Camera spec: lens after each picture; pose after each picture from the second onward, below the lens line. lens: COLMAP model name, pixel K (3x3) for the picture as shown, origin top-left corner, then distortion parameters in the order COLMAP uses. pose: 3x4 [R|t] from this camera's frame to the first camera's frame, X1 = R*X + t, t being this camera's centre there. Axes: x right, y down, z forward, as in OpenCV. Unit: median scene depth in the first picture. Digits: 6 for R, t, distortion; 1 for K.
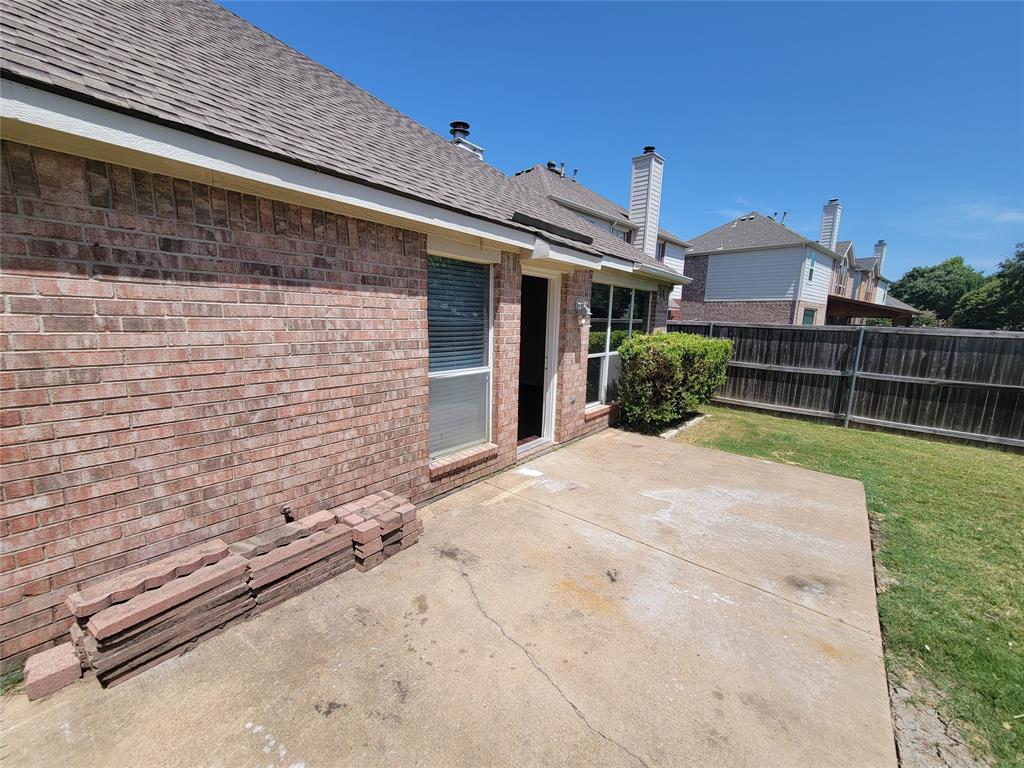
lens RADIAL K [[413.2, 0, 512.8], [0, 413.2, 383.5], [0, 0, 1]] dist [-0.001333, 0.000946]
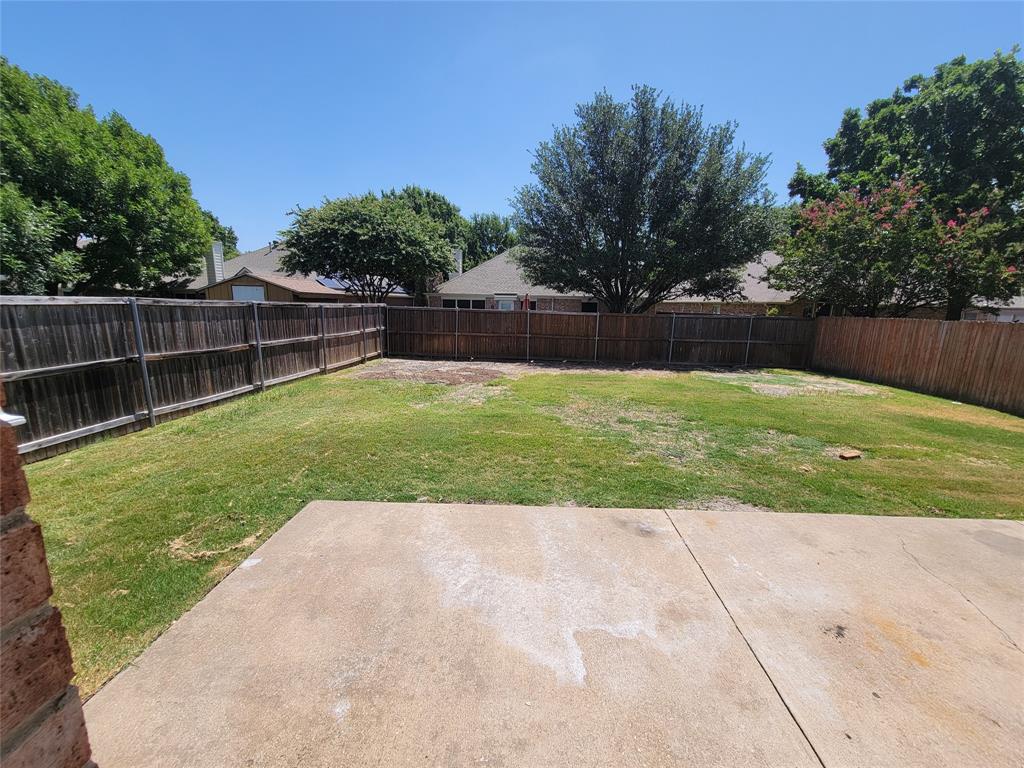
lens RADIAL K [[413.2, 0, 517.8], [0, 413.2, 387.6], [0, 0, 1]] dist [-0.001333, 0.000946]
pose [[-0.591889, -0.206001, 0.779250, 0.038090], [0.089492, 0.944015, 0.317532, -0.160972], [-0.801036, 0.257681, -0.540317, 0.932121]]
